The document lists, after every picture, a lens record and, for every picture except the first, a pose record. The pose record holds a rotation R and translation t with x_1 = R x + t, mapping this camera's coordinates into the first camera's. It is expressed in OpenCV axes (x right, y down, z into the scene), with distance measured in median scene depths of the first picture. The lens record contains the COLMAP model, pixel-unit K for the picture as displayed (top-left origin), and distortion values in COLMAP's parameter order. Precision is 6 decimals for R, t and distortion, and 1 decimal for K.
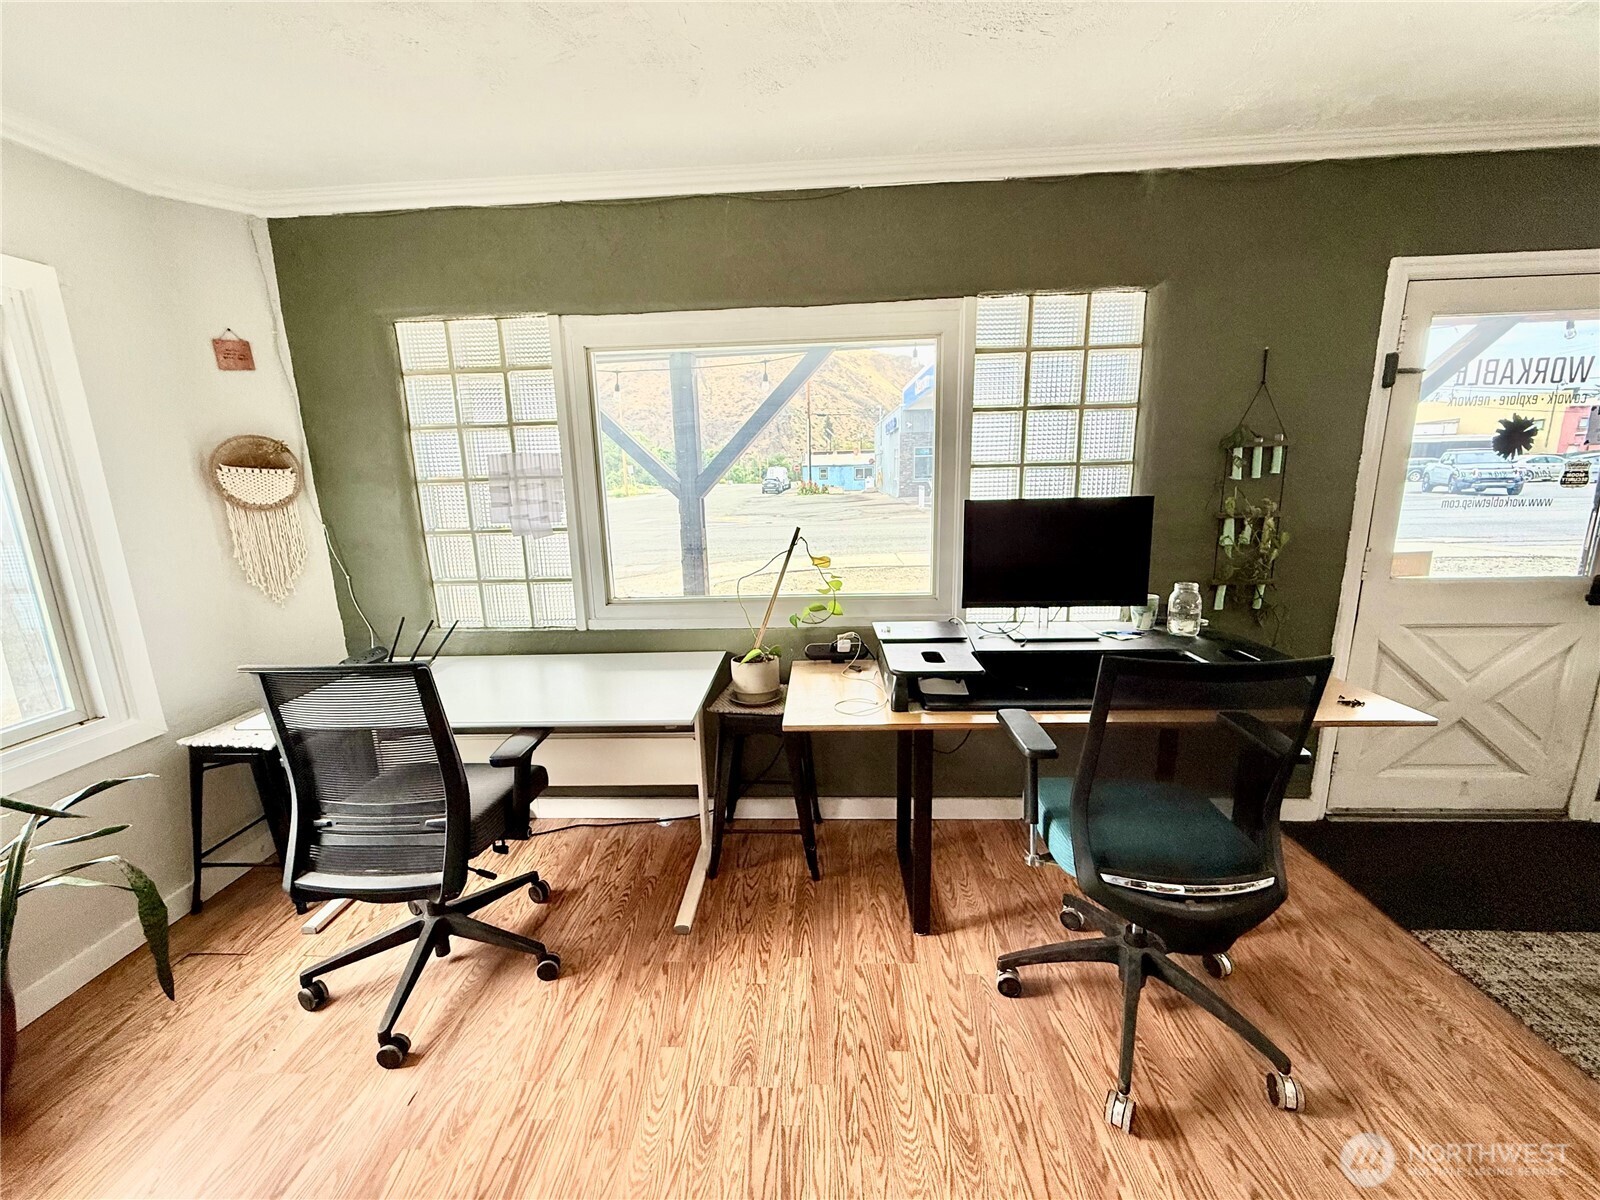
lens RADIAL K [[637.3, 0, 797.1], [0, 637.3, 604.6], [0, 0, 1]] dist [-0.000418, 0.000476]
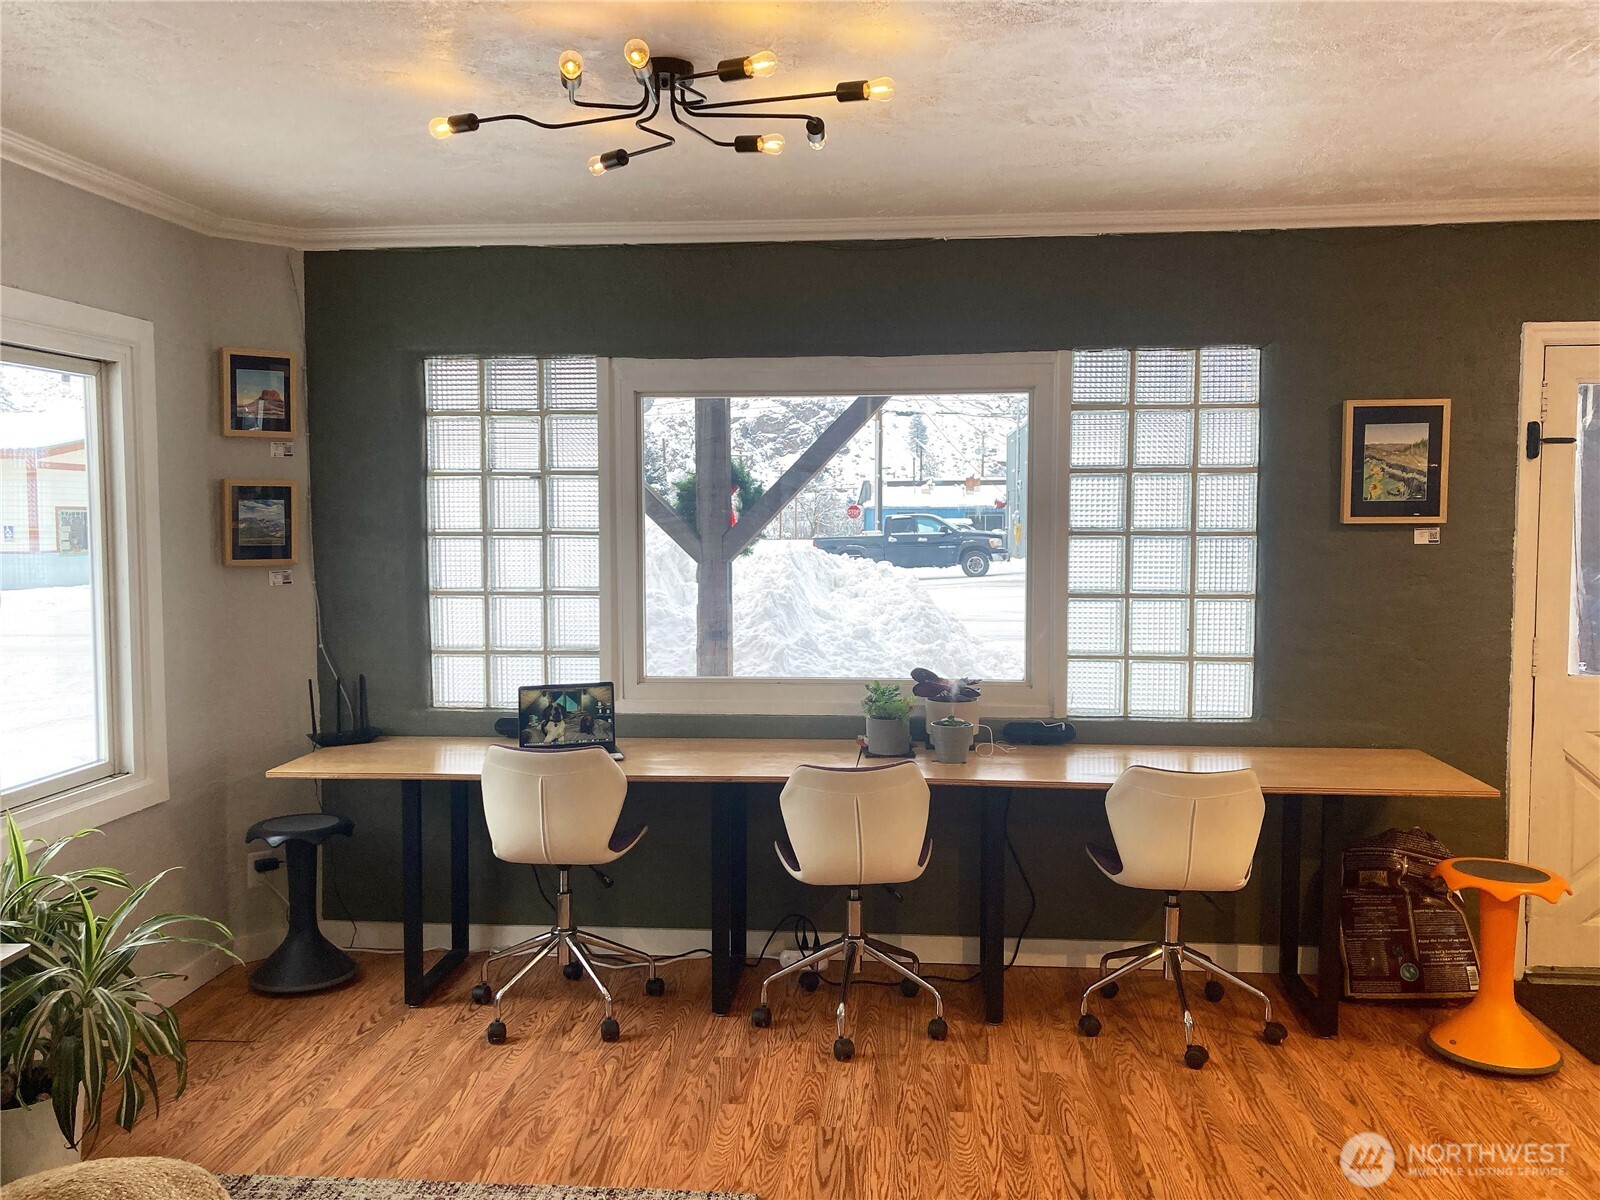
lens RADIAL K [[1294.1, 0, 800.8], [0, 1294.1, 597.0], [0, 0, 1]] dist [0.012898, 0.003325]
pose [[0.998881, 0.026646, -0.039065, -0.023451], [-0.031997, 0.989136, -0.143476, 0.141558], [0.034817, 0.144565, 0.988883, -0.787849]]
